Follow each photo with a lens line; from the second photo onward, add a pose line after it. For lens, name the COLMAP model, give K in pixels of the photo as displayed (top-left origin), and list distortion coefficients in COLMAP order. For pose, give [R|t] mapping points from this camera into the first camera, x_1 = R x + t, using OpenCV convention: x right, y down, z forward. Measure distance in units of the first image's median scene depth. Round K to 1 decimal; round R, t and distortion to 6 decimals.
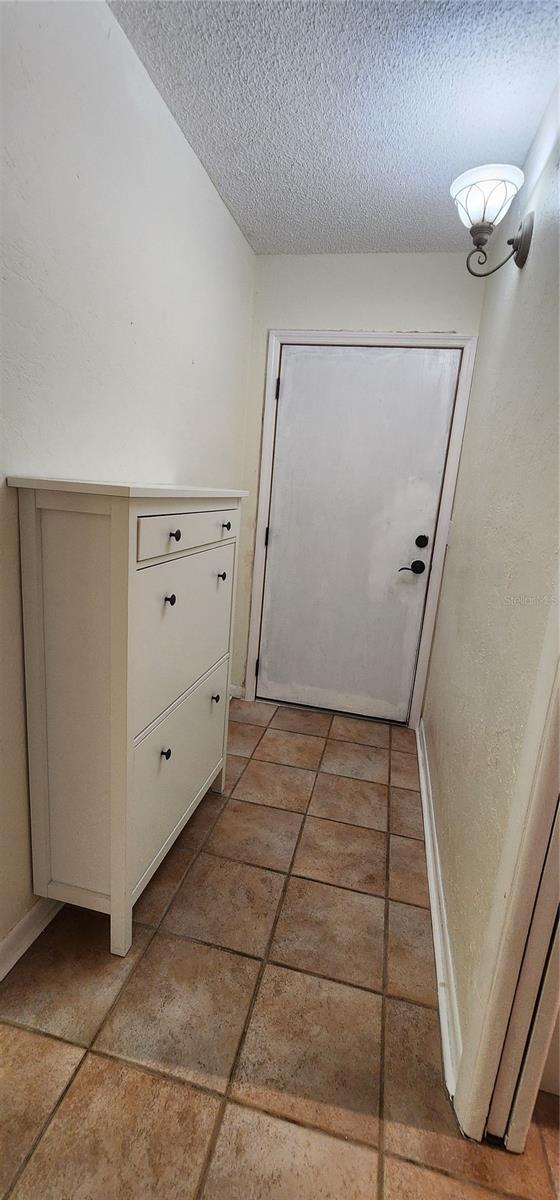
lens RADIAL K [[499.0, 0, 280.3], [0, 499.0, 597.9], [0, 0, 1]] dist [0.002708, 0.000875]
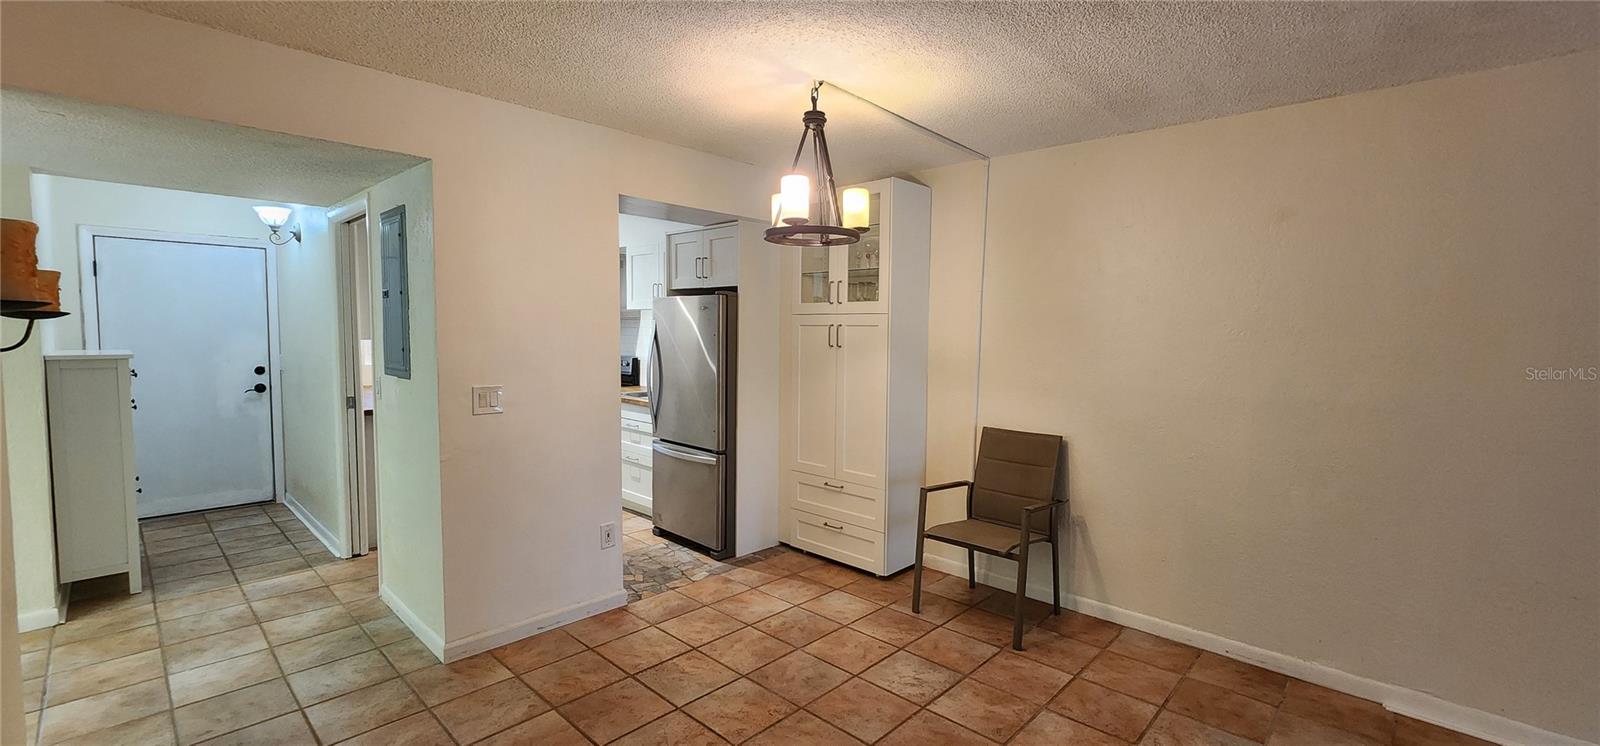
lens RADIAL K [[665.3, 0, 803.4], [0, 665.3, 371.0], [0, 0, 1]] dist [0.002708, 0.000875]
pose [[0.512788, -0.124186, 0.849486, -0.864680], [0.216480, 0.976213, 0.012035, 0.323636], [-0.830774, 0.177725, 0.527474, -2.095588]]
